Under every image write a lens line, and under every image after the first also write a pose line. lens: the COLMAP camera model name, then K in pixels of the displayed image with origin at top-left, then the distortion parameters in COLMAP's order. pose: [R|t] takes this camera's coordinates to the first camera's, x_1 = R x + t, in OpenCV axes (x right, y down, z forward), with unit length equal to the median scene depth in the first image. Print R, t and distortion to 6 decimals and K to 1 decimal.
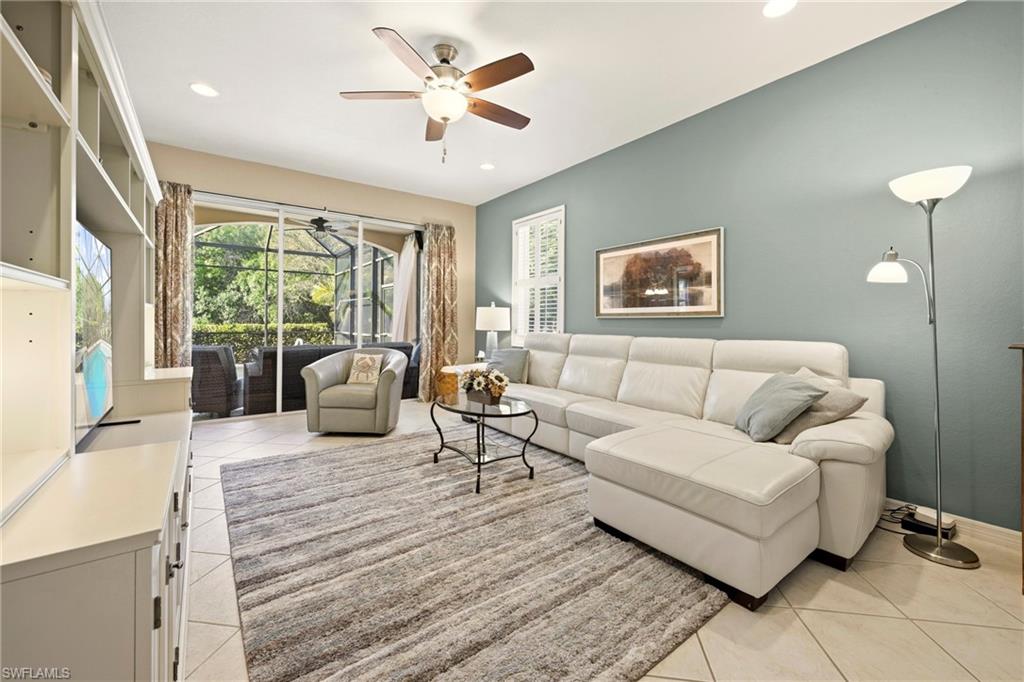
lens RADIAL K [[420.7, 0, 520.1], [0, 420.7, 314.1], [0, 0, 1]] dist [0.002950, 0.000106]
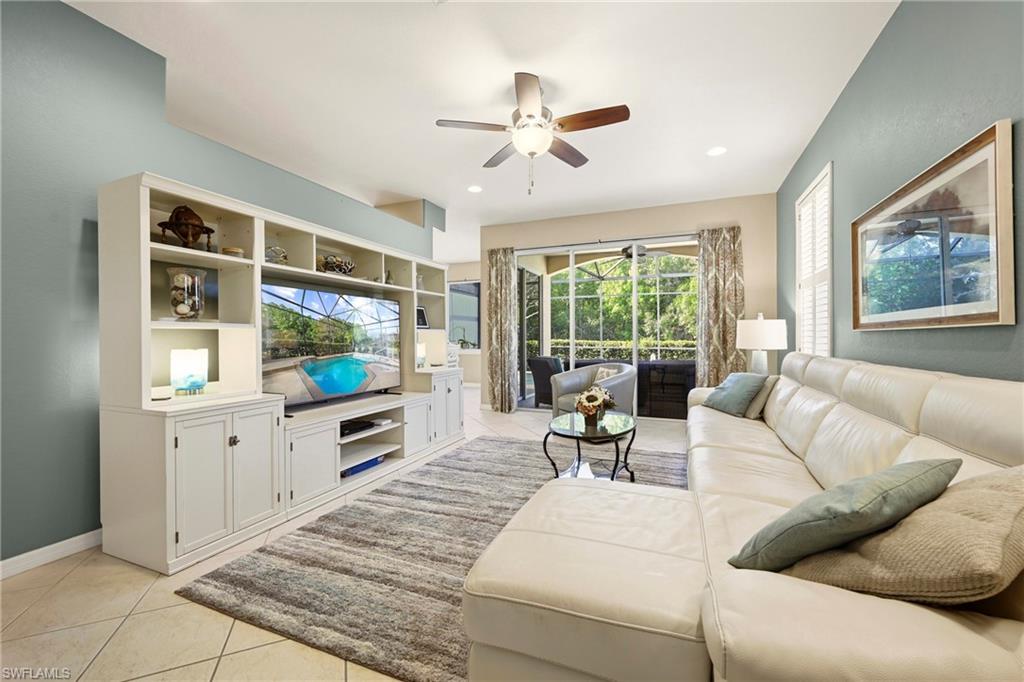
lens RADIAL K [[410.7, 0, 511.5], [0, 410.7, 332.8], [0, 0, 1]] dist [0.003559, 0.000389]
pose [[0.505858, -0.016560, -0.862458, 0.664623], [0.020556, 0.999763, -0.007140, 0.007579], [0.862372, -0.014117, 0.506079, 0.382834]]
